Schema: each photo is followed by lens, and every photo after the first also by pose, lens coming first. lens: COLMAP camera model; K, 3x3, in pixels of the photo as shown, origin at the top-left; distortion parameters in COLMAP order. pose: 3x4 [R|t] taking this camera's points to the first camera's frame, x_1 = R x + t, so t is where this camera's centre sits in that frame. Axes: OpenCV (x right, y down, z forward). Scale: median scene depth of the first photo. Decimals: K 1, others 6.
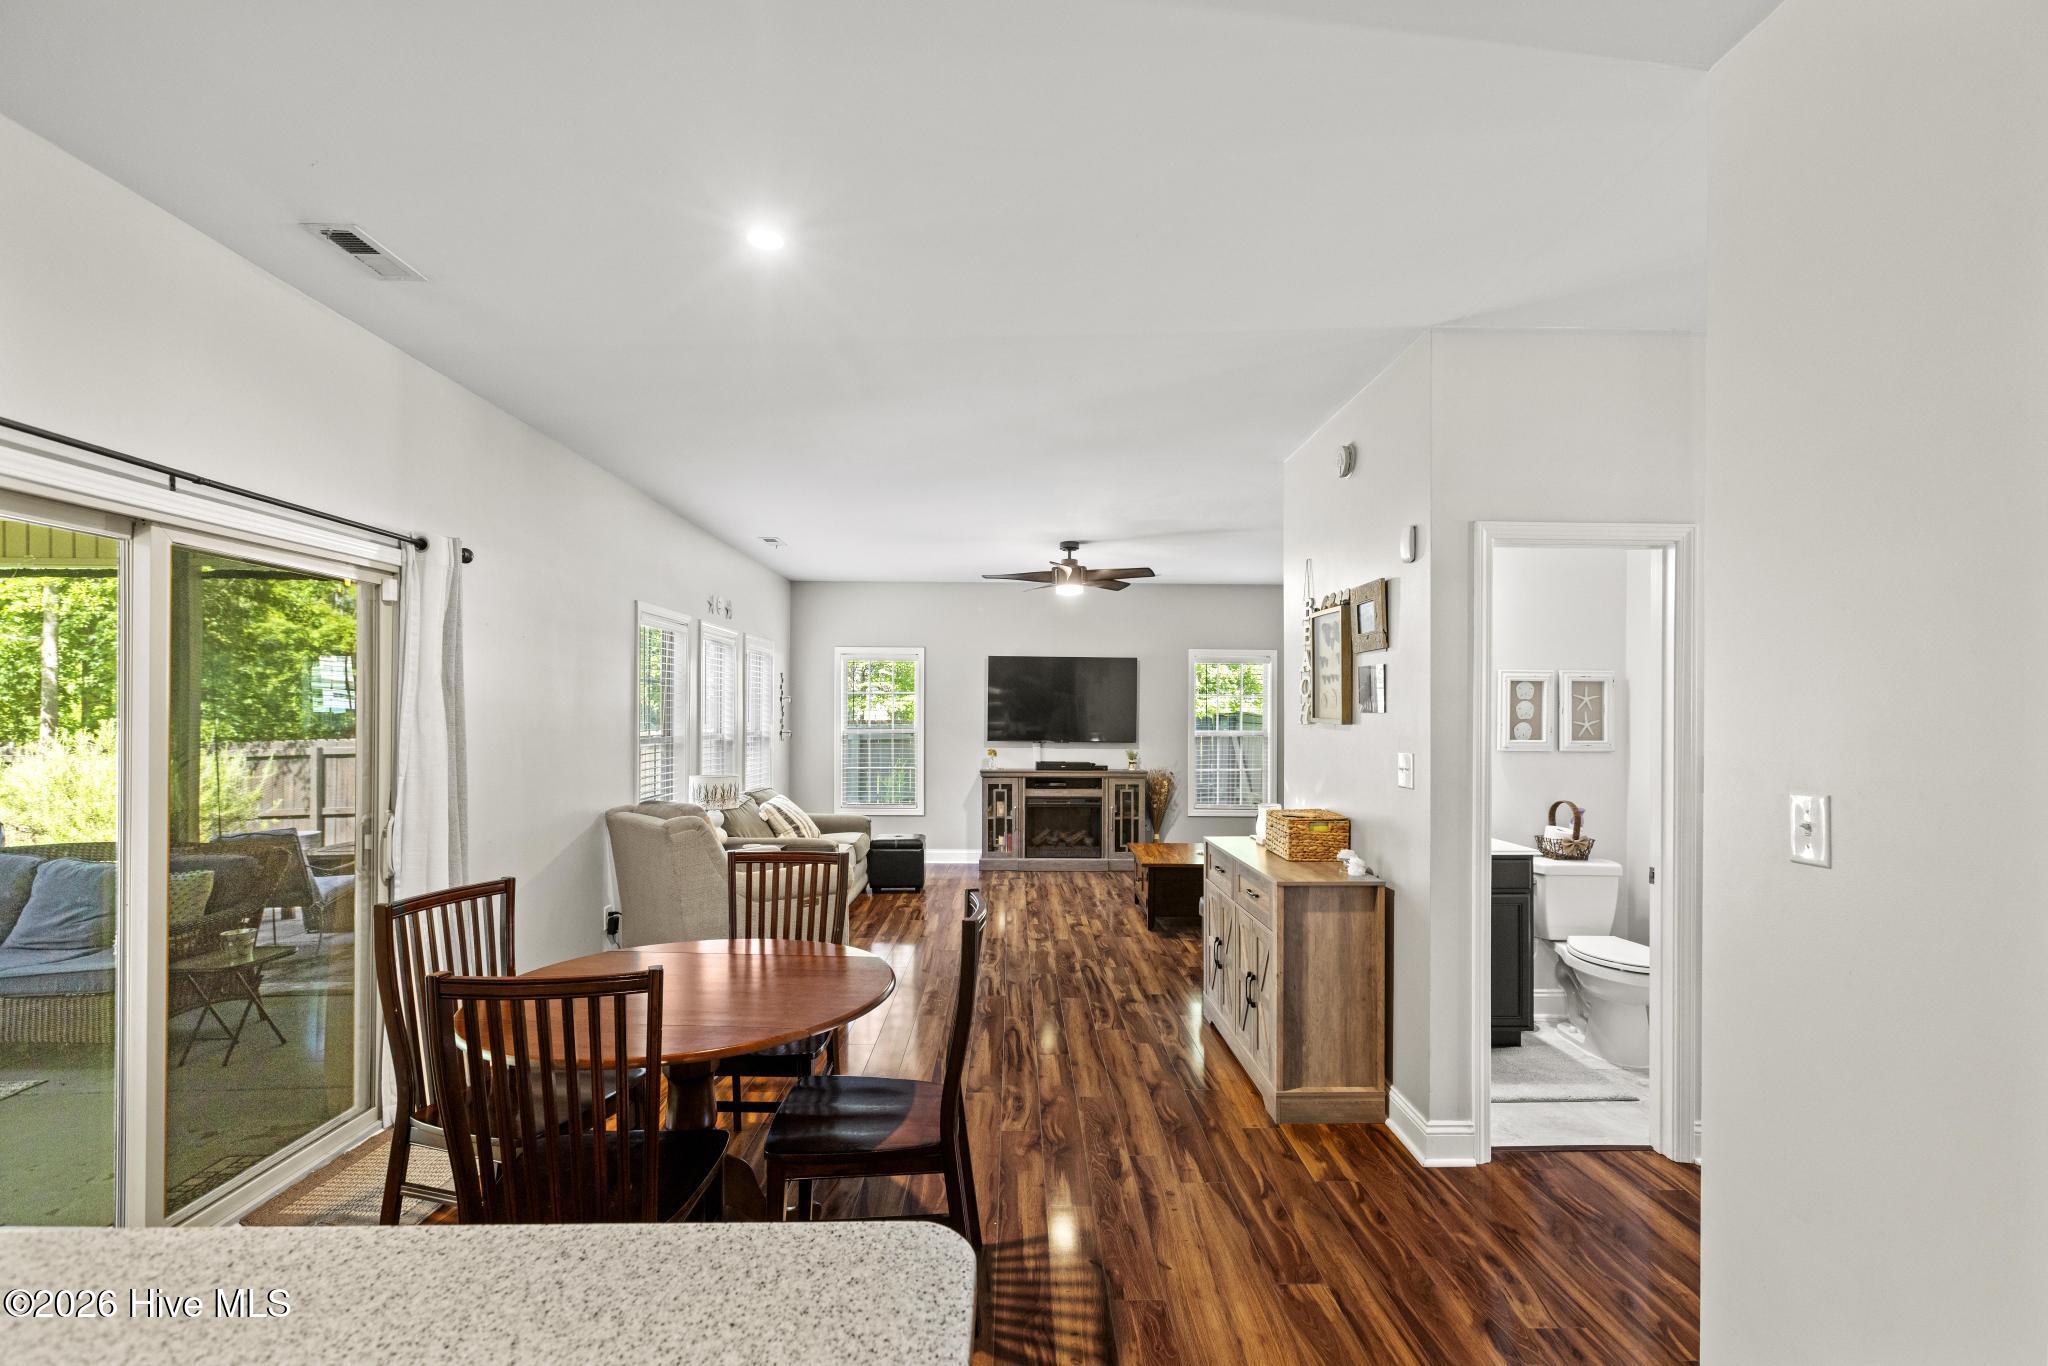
lens RADIAL K [[914.4, 0, 1021.6], [0, 914.4, 706.6], [0, 0, 1]] dist [-0.001802, -0.000067]
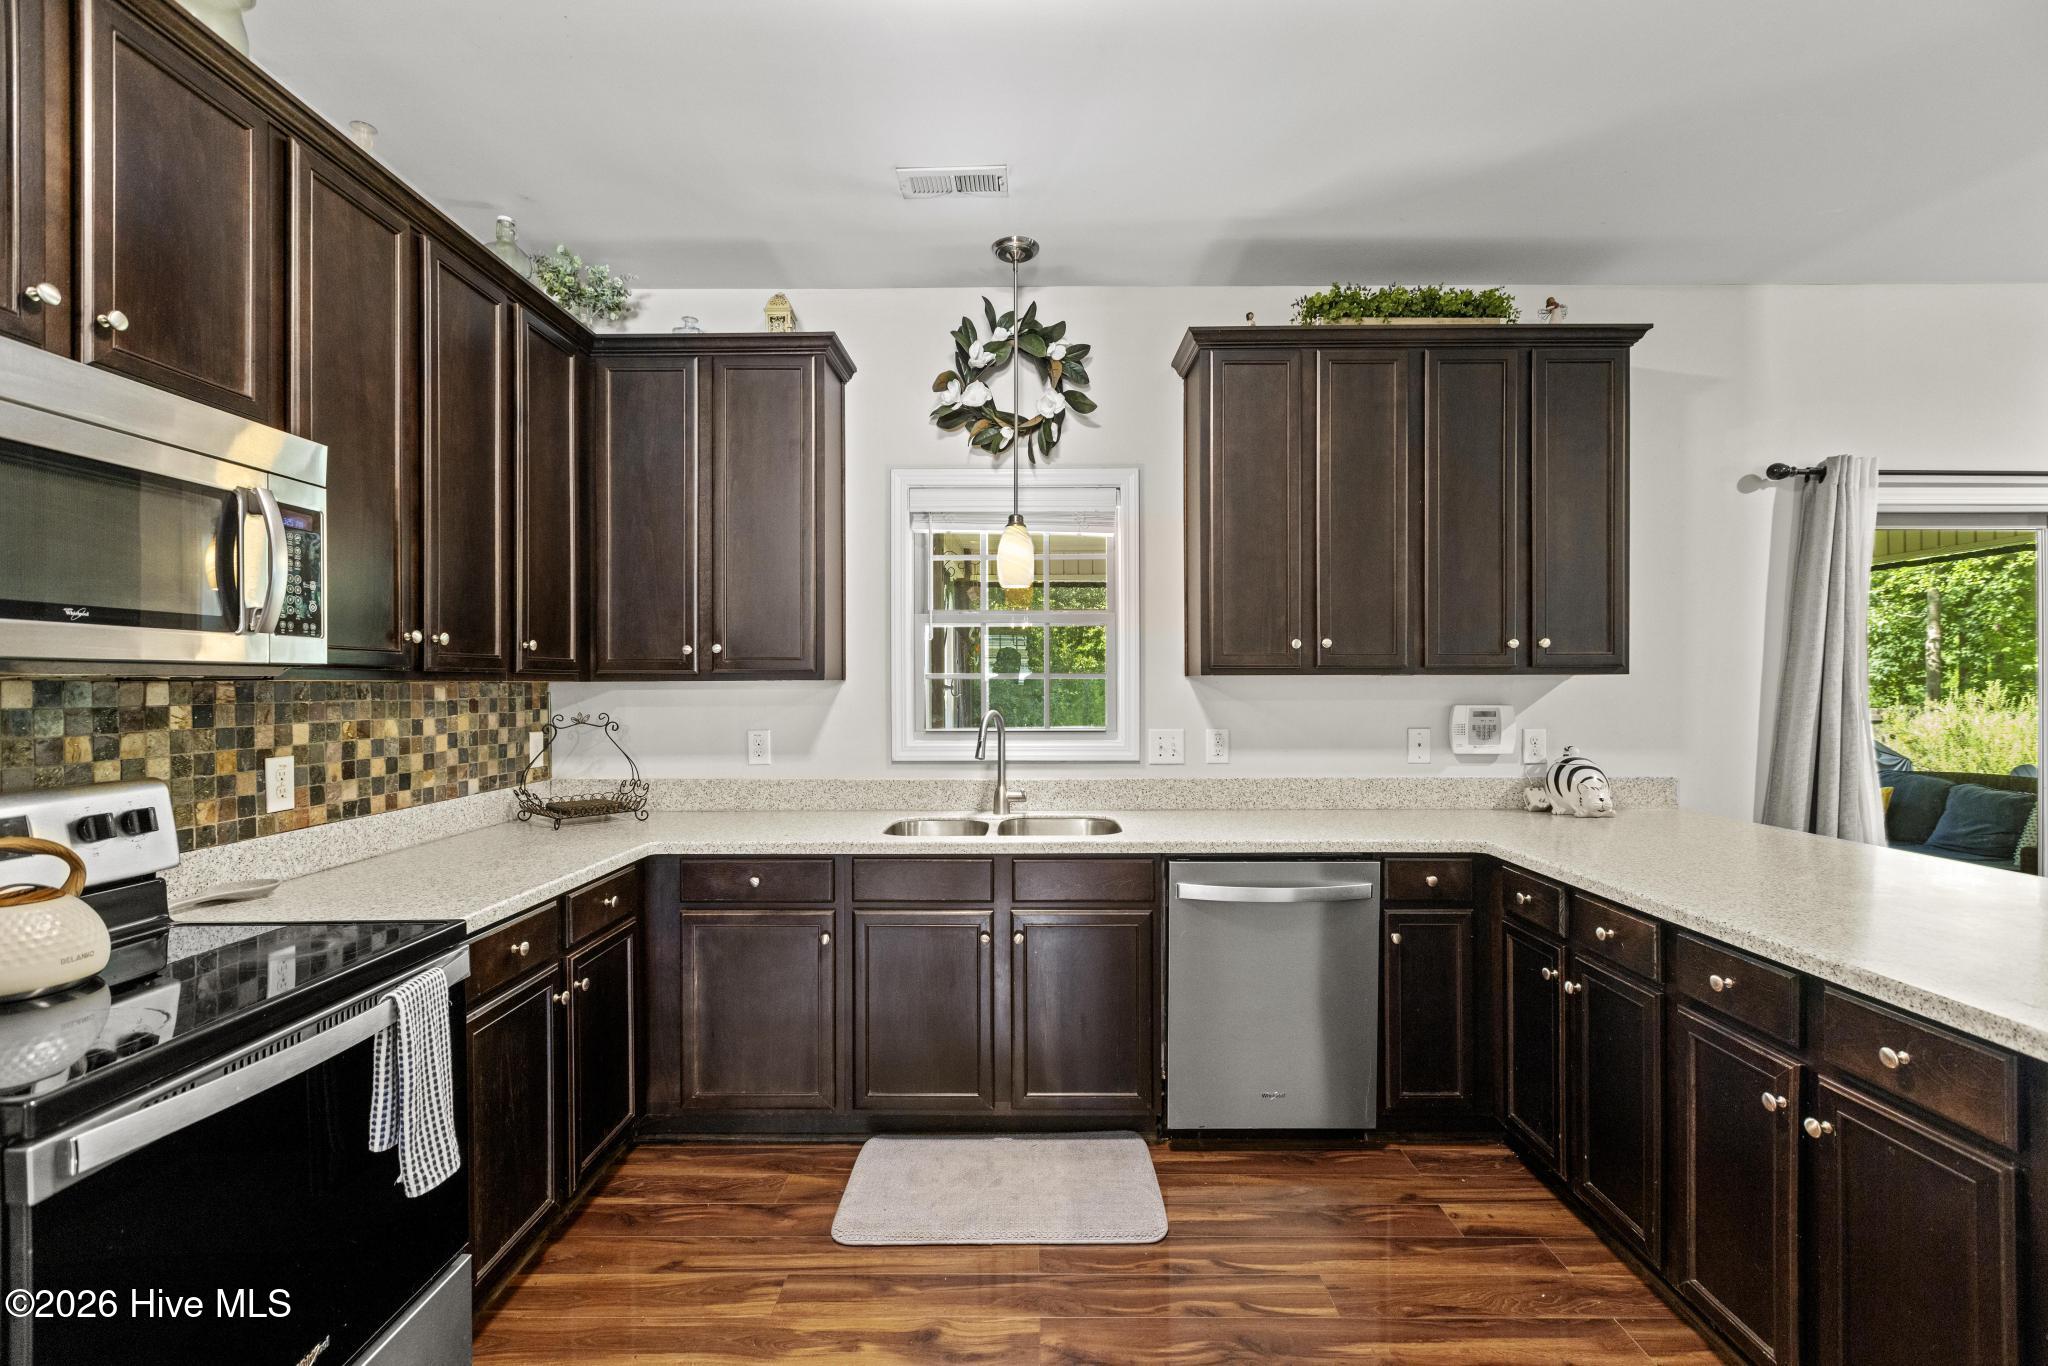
lens RADIAL K [[914.9, 0, 1031.1], [0, 914.9, 689.5], [0, 0, 1]] dist [0.000392, 0.000741]
pose [[-0.014957, 0.001554, -0.999887, 0.141394], [0.007019, 0.999974, 0.001449, 0.015981], [0.999864, -0.006996, -0.014967, -0.167644]]
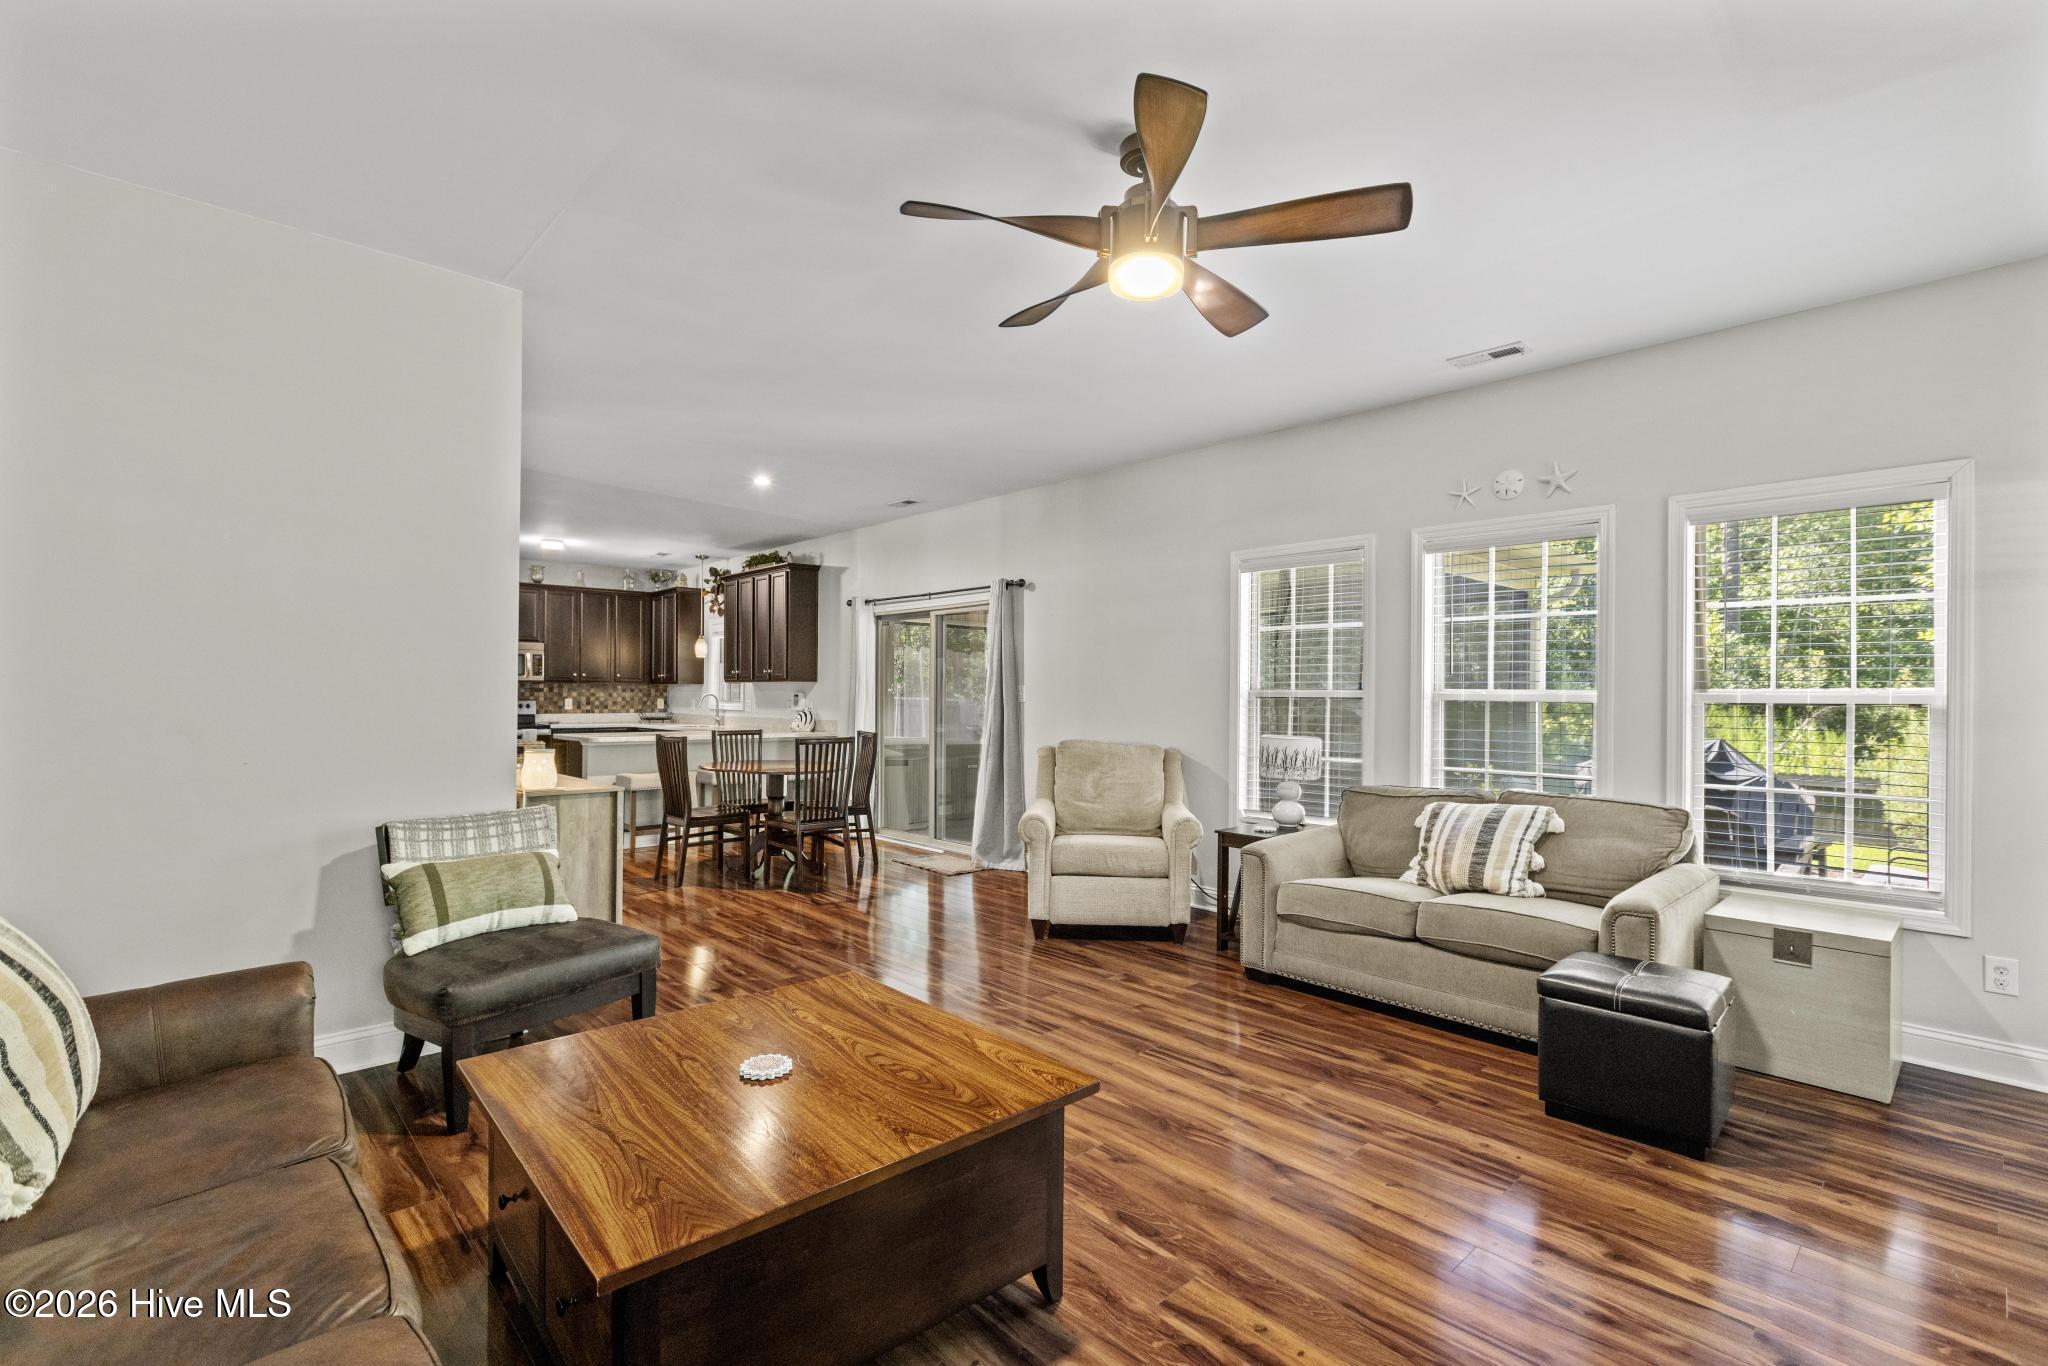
lens RADIAL K [[914.9, 0, 1031.1], [0, 914.9, 689.5], [0, 0, 1]] dist [0.000392, 0.000741]
pose [[-0.734651, -0.013258, -0.678315, 0.301912], [-0.005981, 0.999897, -0.013065, 0.035550], [0.678418, -0.005541, -0.734655, 1.135463]]
